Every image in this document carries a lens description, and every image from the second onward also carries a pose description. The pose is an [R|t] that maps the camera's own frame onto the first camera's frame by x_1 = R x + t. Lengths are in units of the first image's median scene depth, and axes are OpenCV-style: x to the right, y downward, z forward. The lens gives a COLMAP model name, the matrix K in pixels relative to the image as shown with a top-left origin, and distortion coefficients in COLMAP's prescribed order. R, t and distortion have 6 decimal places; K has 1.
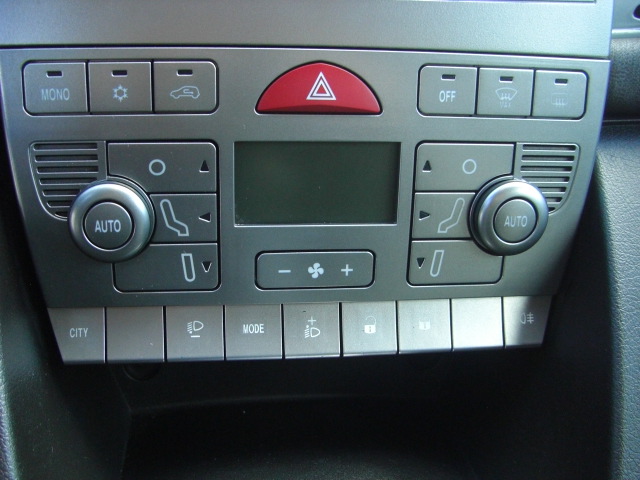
lens RADIAL K [[729.8, 0, 313.6], [0, 729.8, 260.1], [0, 0, 1]] dist [-0.161272, 0.000000]
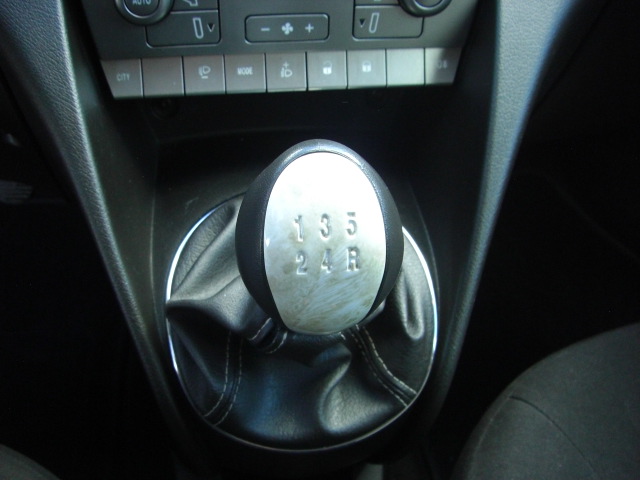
lens RADIAL K [[729.8, 0, 311.4], [0, 729.8, 264.2], [0, 0, 1]] dist [-0.161272, 0.000000]
pose [[0.999849, -0.006438, -0.016113, 0.069971], [0.010973, 0.953948, 0.299772, 0.034432], [0.013441, -0.299904, 0.953875, -0.474645]]
